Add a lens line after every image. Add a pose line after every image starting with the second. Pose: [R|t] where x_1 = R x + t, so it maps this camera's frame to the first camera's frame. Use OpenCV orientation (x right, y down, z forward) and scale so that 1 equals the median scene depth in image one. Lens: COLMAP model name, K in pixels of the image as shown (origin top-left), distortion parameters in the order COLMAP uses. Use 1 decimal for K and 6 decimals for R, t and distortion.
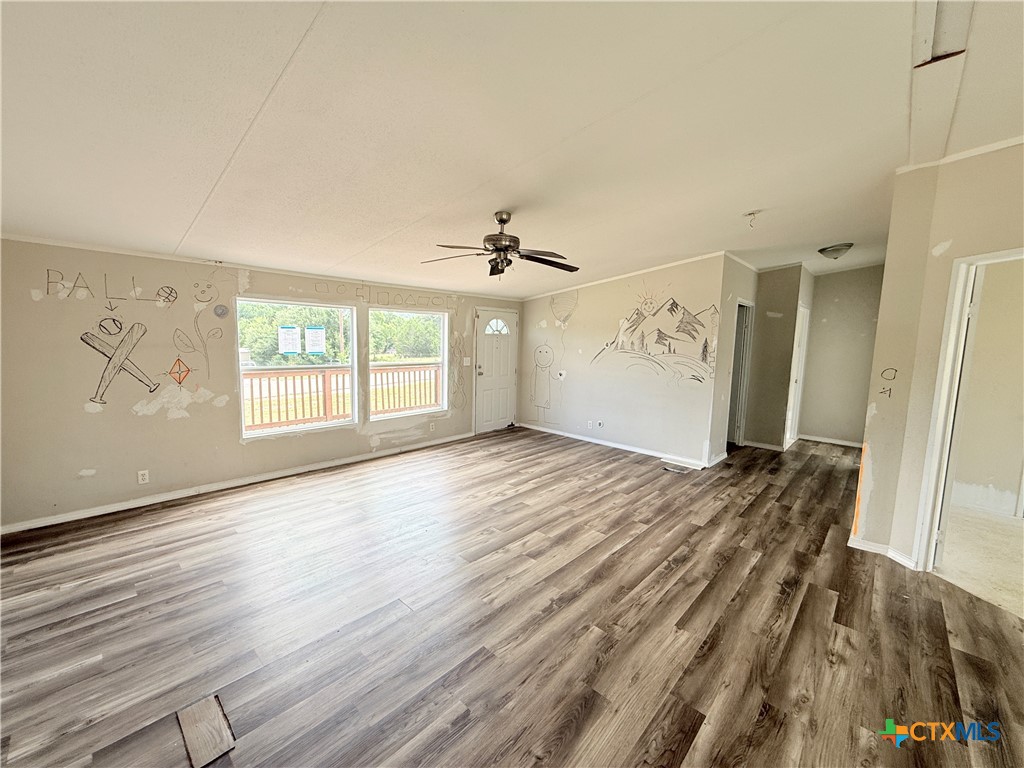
lens RADIAL K [[407.5, 0, 508.5], [0, 407.5, 383.8], [0, 0, 1]] dist [0.000068, -0.000070]
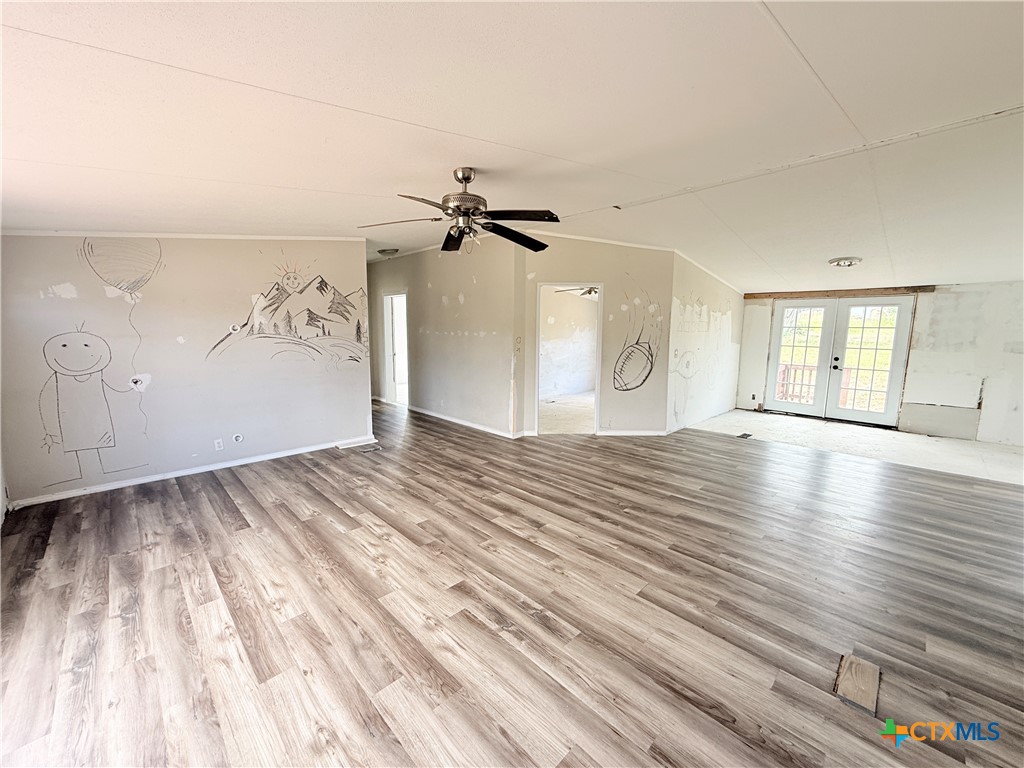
lens RADIAL K [[407.5, 0, 508.5], [0, 407.5, 383.8], [0, 0, 1]] dist [0.000068, -0.000070]
pose [[0.044933, -0.160949, 0.985939, -0.725718], [0.103117, 0.982412, 0.155674, -0.095489], [-0.993654, 0.094672, 0.060739, 0.745684]]
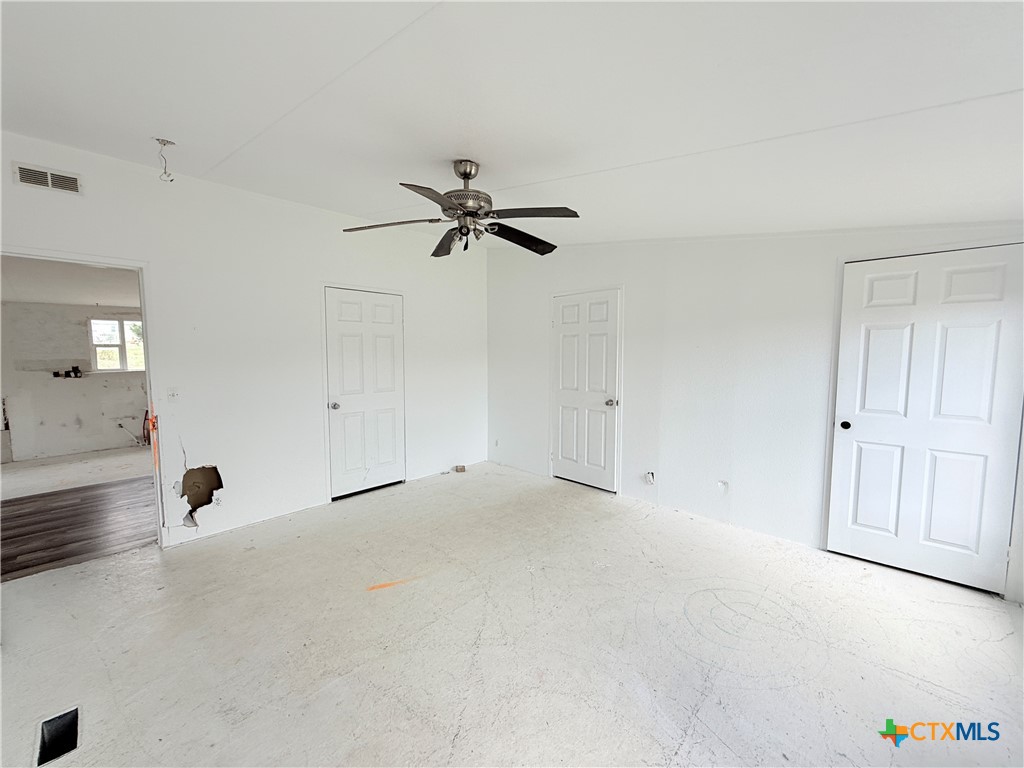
lens RADIAL K [[407.5, 0, 508.5], [0, 407.5, 383.8], [0, 0, 1]] dist [0.000068, -0.000070]
pose [[-0.999644, -0.026227, -0.004846, -0.971958], [-0.026668, 0.980297, 0.195719, -0.087908], [-0.000383, 0.195778, -0.980648, 0.524201]]
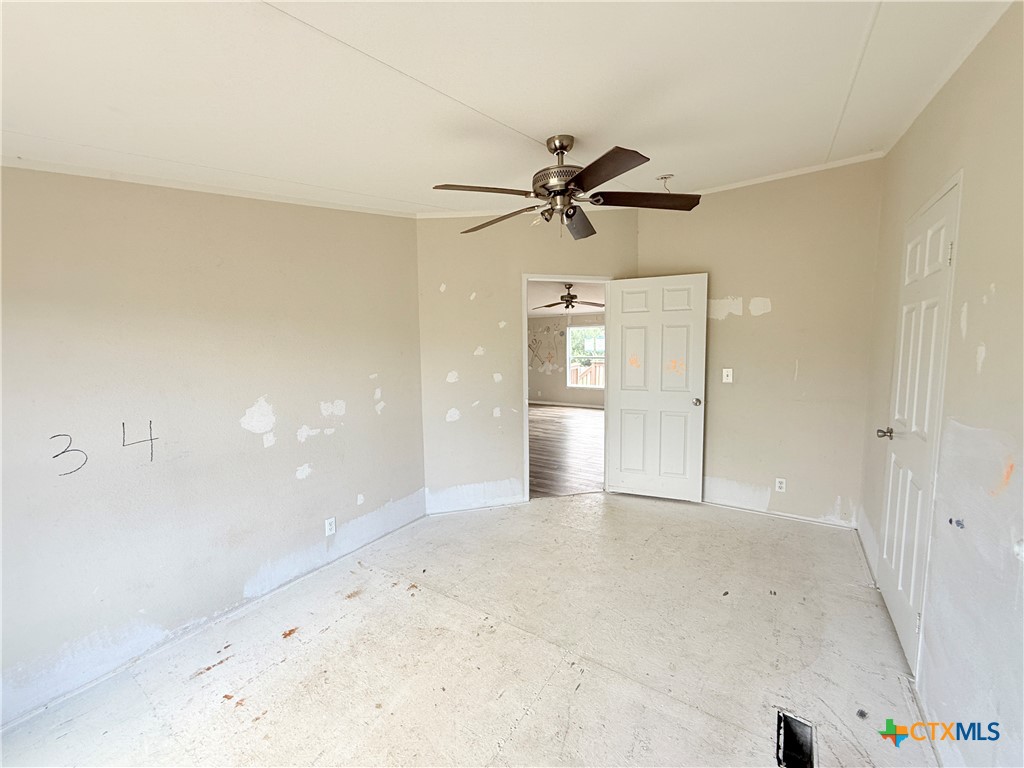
lens RADIAL K [[407.5, 0, 508.5], [0, 407.5, 383.8], [0, 0, 1]] dist [0.000068, -0.000070]
pose [[0.161884, 0.067422, -0.984504, 1.775953], [-0.084643, 0.994935, 0.054218, 0.021439], [0.983173, 0.074555, 0.166771, 0.283873]]
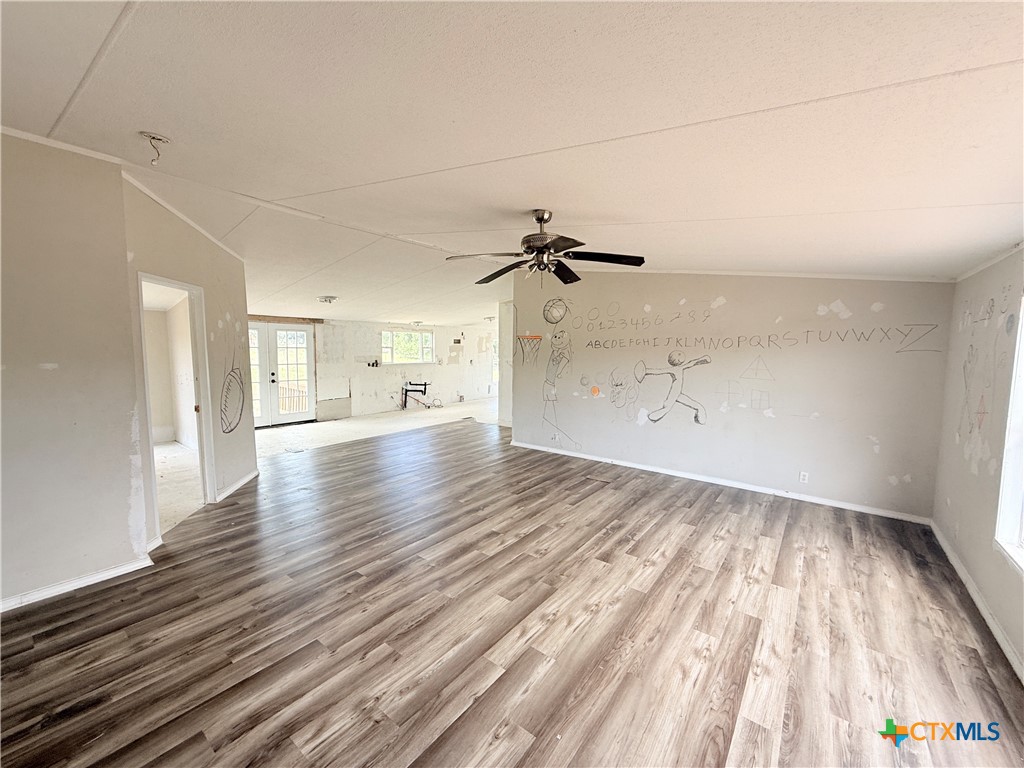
lens RADIAL K [[407.5, 0, 508.5], [0, 407.5, 383.8], [0, 0, 1]] dist [0.000068, -0.000070]
pose [[-0.995152, -0.024546, -0.095241, 0.109387], [-0.042417, 0.980782, 0.190440, -0.178849], [0.088736, 0.193556, -0.977068, 1.584905]]
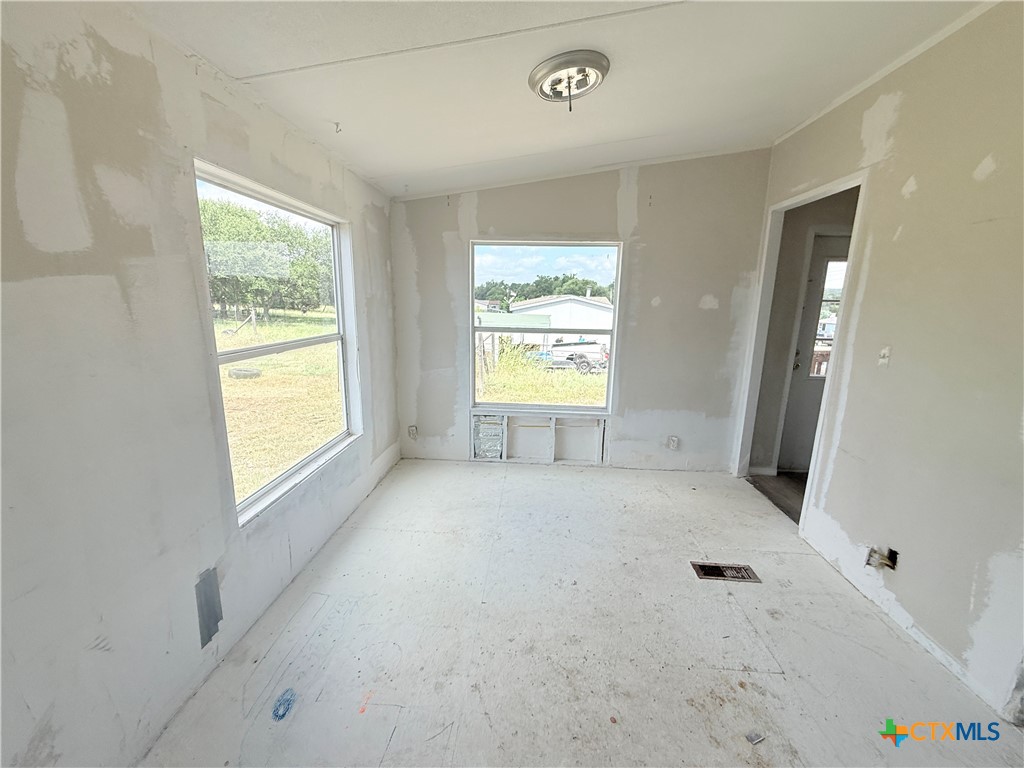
lens RADIAL K [[407.5, 0, 508.5], [0, 407.5, 383.8], [0, 0, 1]] dist [0.000068, -0.000070]
pose [[-0.774009, 0.092465, -0.626387, -0.054499], [-0.107088, 0.955911, 0.273434, 0.179830], [0.624053, 0.278719, -0.729982, -1.379137]]
